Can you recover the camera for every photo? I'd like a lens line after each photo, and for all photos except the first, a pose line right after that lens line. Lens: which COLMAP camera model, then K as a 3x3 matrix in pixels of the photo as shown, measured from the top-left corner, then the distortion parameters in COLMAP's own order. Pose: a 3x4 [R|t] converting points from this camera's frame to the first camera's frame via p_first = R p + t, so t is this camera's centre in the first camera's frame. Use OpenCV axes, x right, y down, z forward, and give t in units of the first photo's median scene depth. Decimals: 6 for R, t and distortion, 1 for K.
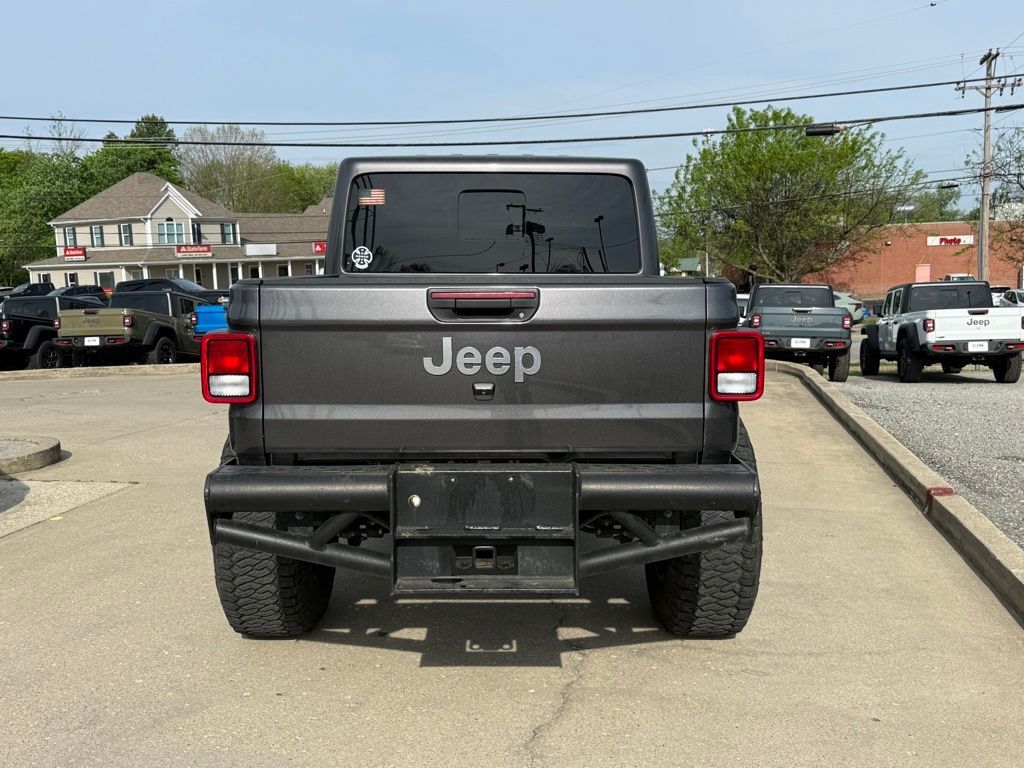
lens RADIAL K [[1034.5, 0, 514.2], [0, 1034.5, 377.9], [0, 0, 1]] dist [0.036601, 0.000000]
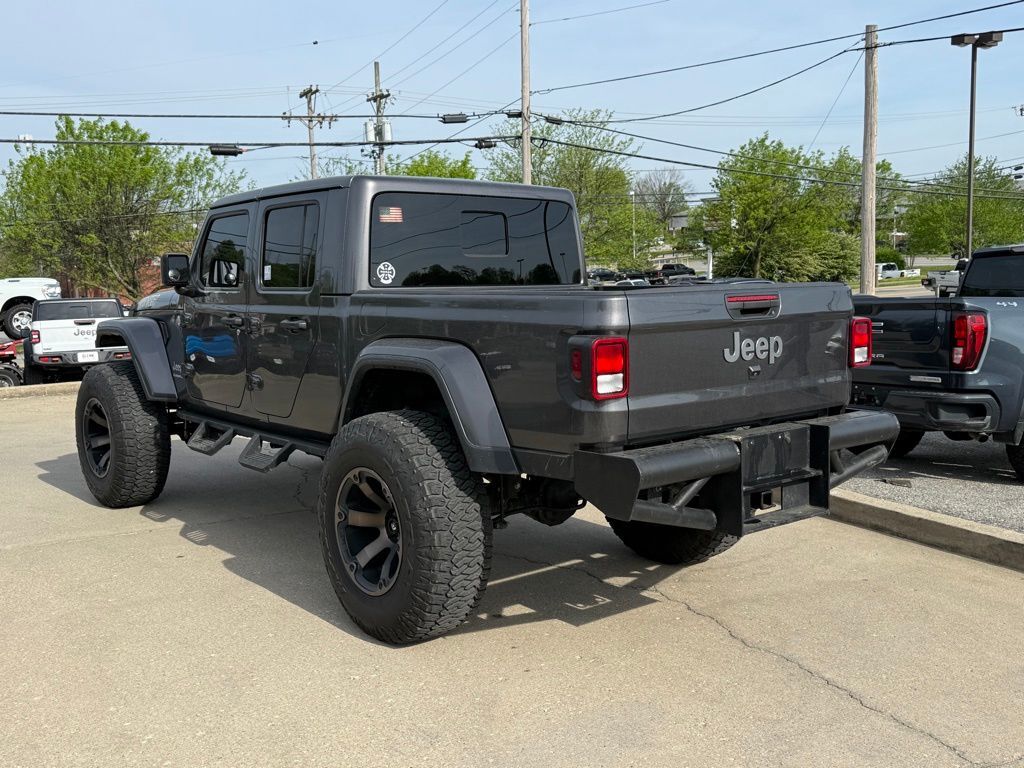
lens RADIAL K [[1034.5, 0, 509.4], [0, 1034.5, 392.1], [0, 0, 1]] dist [0.036601, 0.000000]
pose [[0.773247, -0.082354, 0.628734, -0.768156], [0.083539, 0.996118, 0.027735, -0.017062], [-0.628578, 0.031078, 0.777126, 0.130851]]
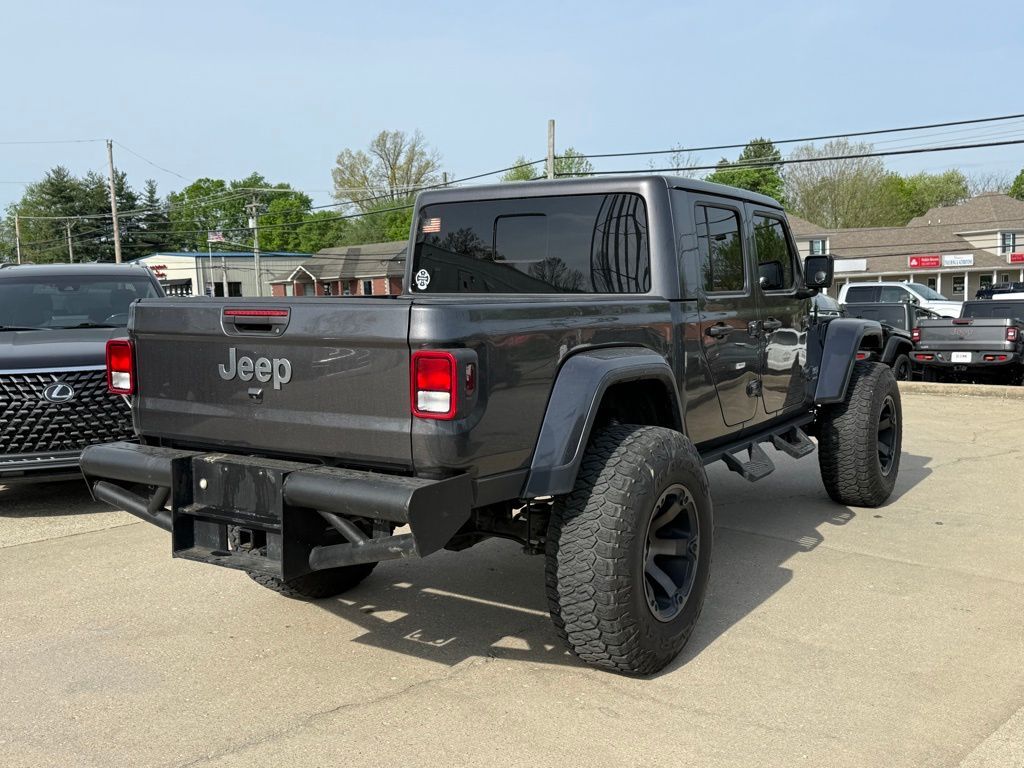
lens RADIAL K [[1034.5, 0, 502.6], [0, 1034.5, 383.5], [0, 0, 1]] dist [0.036601, 0.000000]
pose [[0.819256, 0.047124, -0.571488, 0.612267], [-0.053025, 0.998573, 0.006327, -0.016026], [0.570970, 0.025120, 0.820586, 0.142435]]
